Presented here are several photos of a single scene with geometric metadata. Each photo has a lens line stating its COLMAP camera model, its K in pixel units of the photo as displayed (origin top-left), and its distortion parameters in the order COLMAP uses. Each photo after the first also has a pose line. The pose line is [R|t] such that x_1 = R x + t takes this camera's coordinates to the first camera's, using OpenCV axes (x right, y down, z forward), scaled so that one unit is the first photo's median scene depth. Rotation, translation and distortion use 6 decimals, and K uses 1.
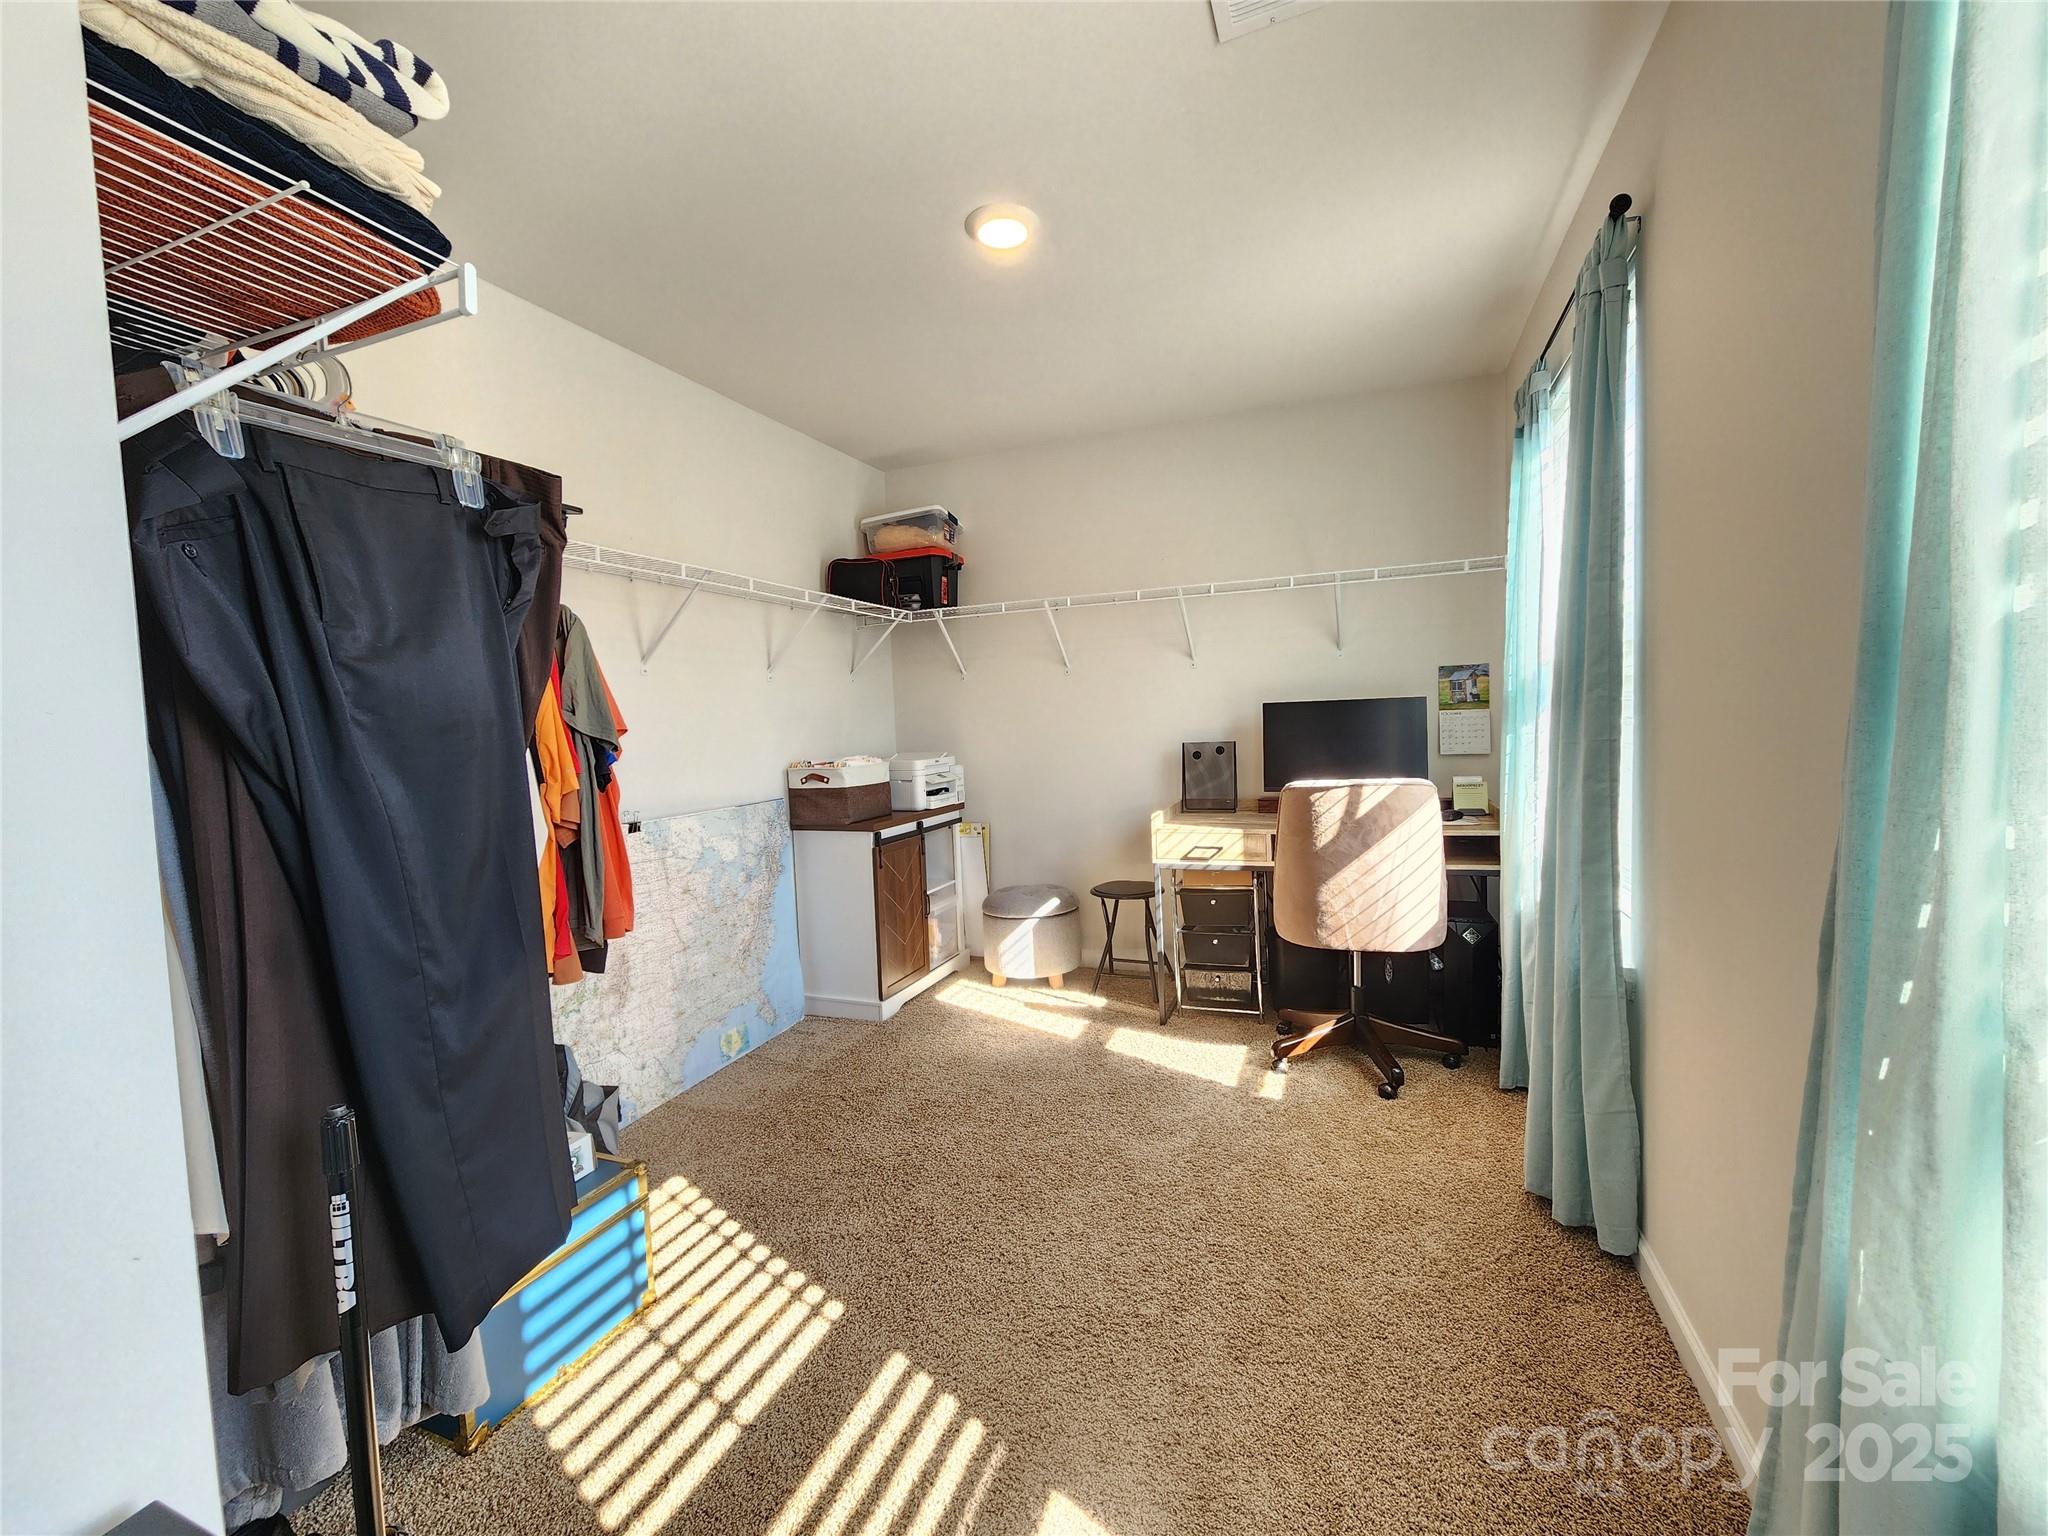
lens RADIAL K [[842.9, 0, 1034.0], [0, 842.9, 774.9], [0, 0, 1]] dist [0.000676, -0.000349]
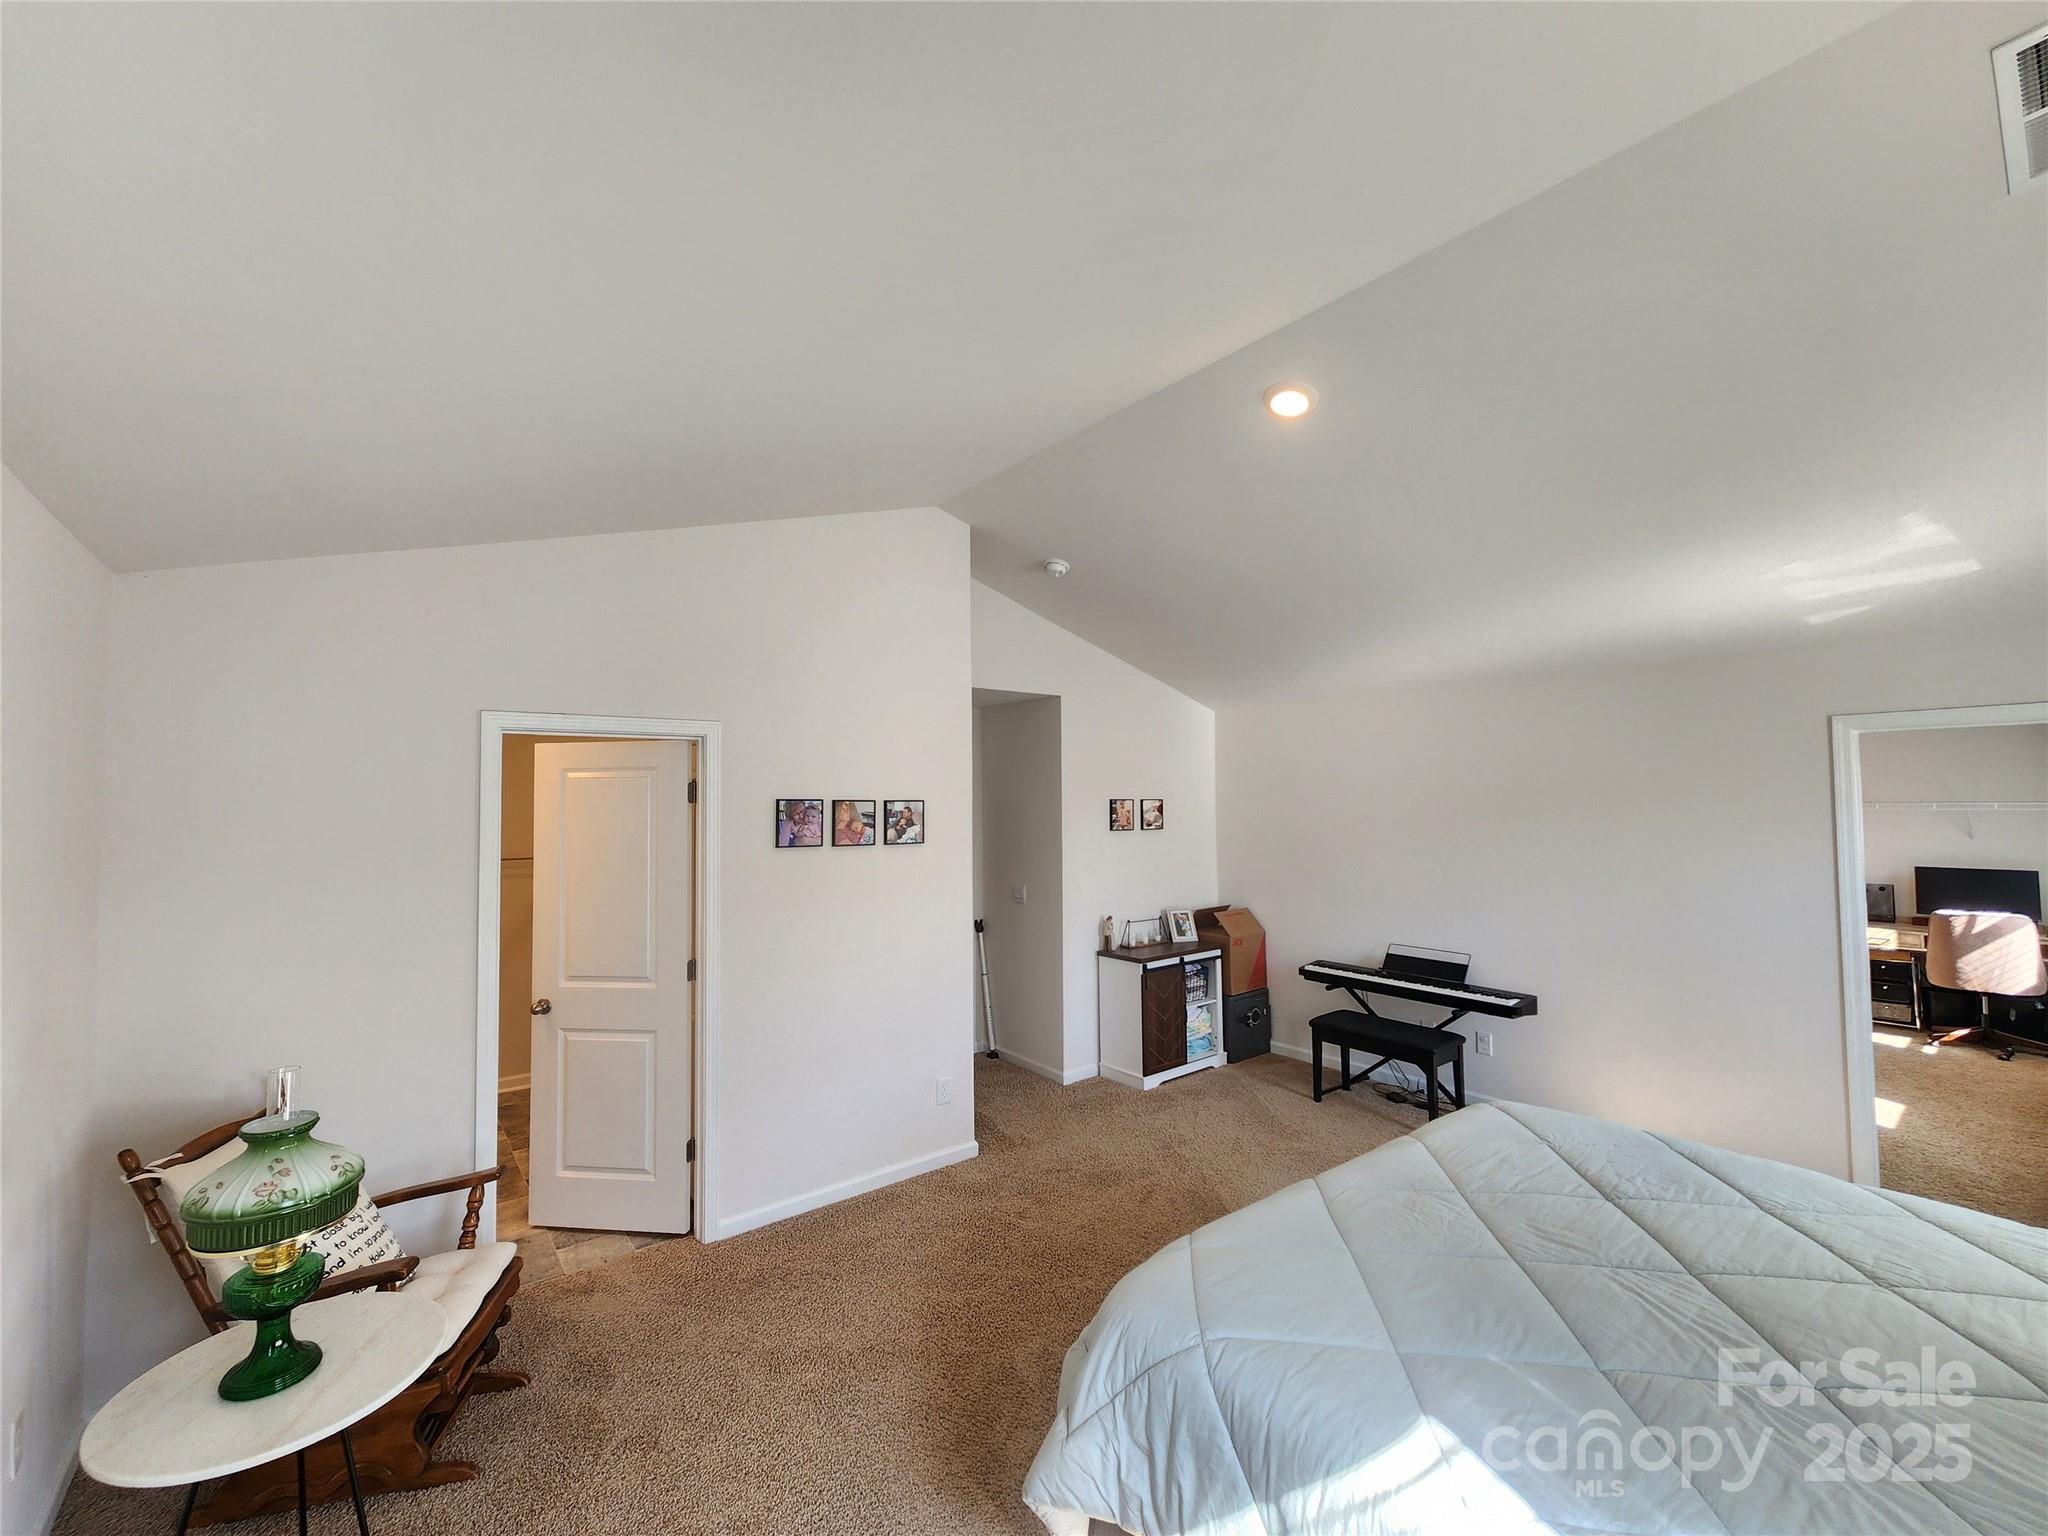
lens RADIAL K [[842.9, 0, 1006.6], [0, 842.9, 775.7], [0, 0, 1]] dist [0.000676, -0.000349]
pose [[0.856624, 0.008002, -0.515879, -0.618979], [-0.053542, 0.995860, -0.073460, -0.049462], [0.513155, 0.090549, 0.853506, -2.077733]]
